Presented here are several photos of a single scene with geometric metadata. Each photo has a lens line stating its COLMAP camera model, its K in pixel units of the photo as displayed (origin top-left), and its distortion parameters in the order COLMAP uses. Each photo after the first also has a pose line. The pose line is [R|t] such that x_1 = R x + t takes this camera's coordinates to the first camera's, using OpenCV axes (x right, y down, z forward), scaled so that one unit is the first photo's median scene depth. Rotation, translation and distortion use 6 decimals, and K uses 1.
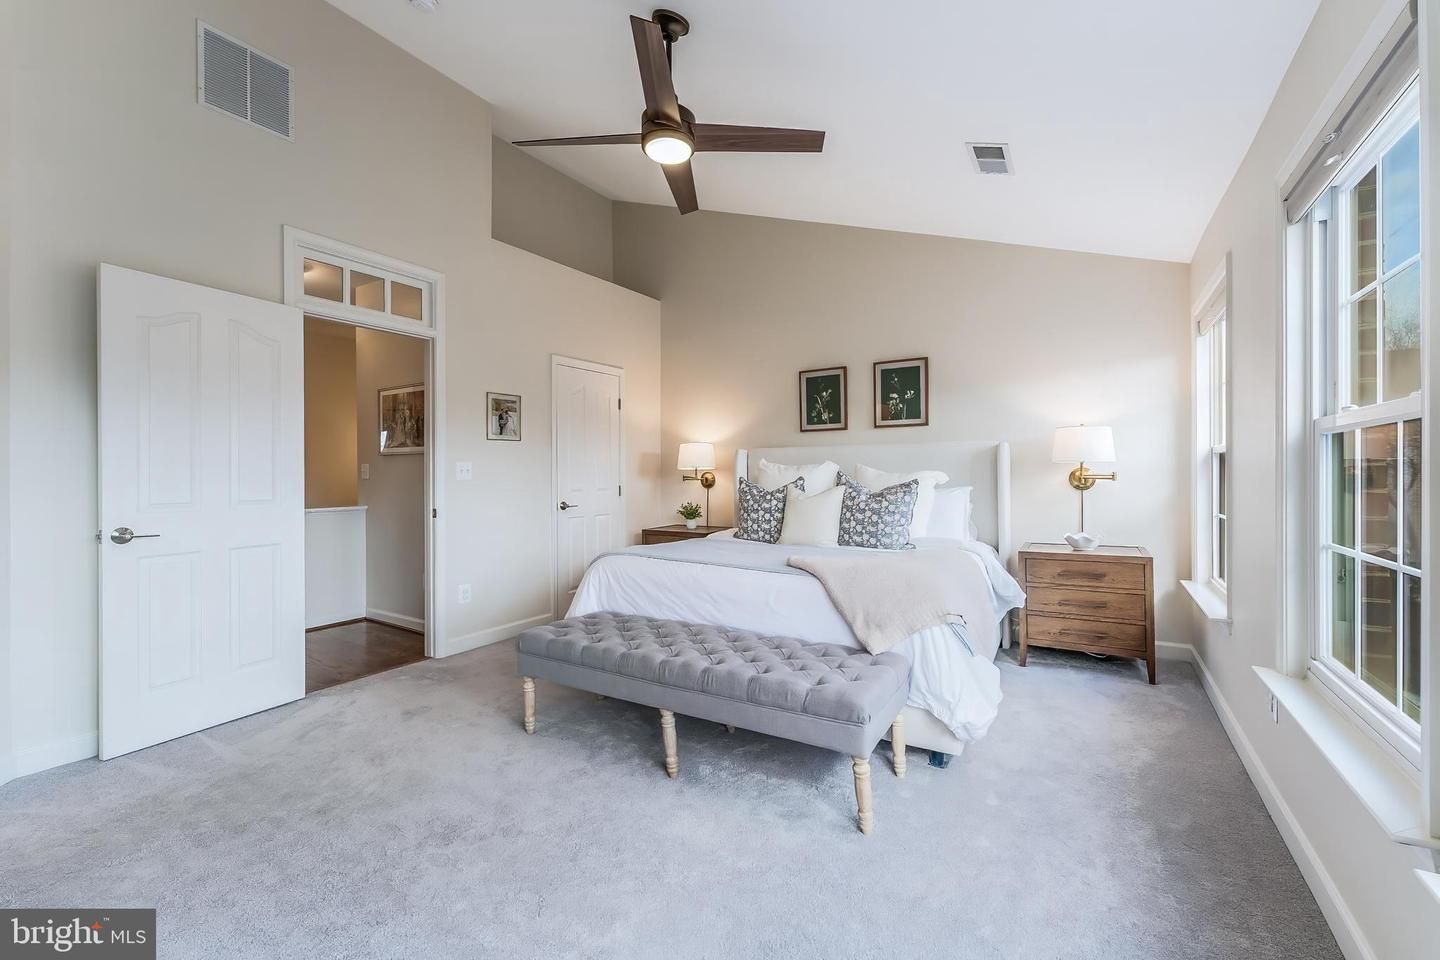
lens RADIAL K [[600.5, 0, 720.0], [0, 600.5, 480.0], [0, 0, 1]] dist [-0.000105, -0.000059]
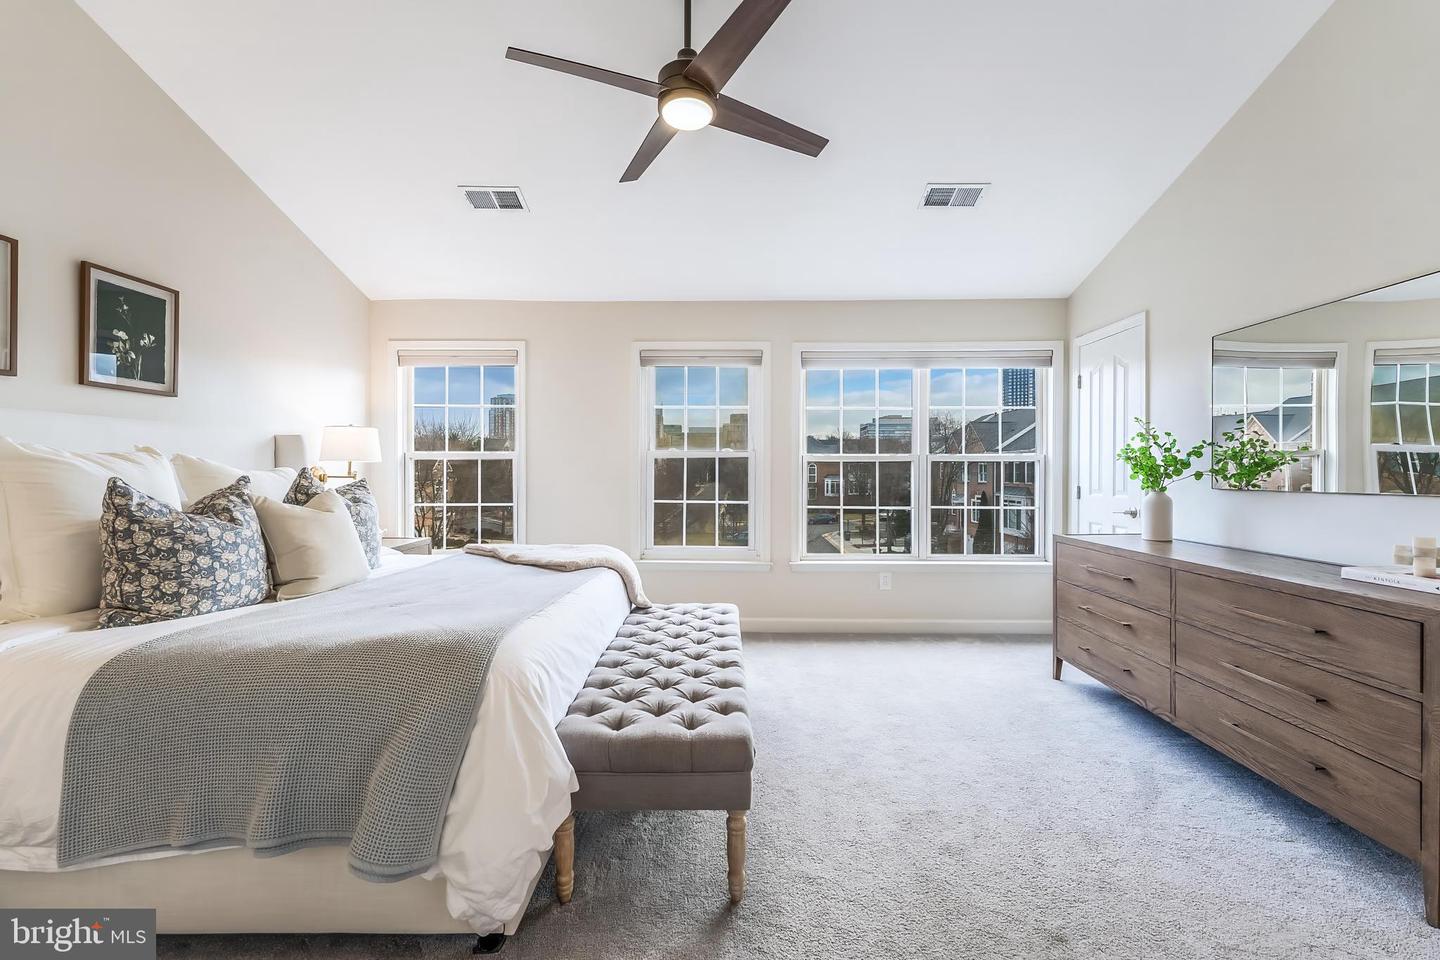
lens RADIAL K [[586.2, 0, 723.0], [0, 586.2, 474.6], [0, 0, 1]] dist [-0.000001, -0.000201]
pose [[-0.513736, 0.001747, 0.857946, -0.500748], [0.003793, 0.999993, 0.000235, -0.004564], [-0.857940, 0.003375, -0.513739, 0.819600]]
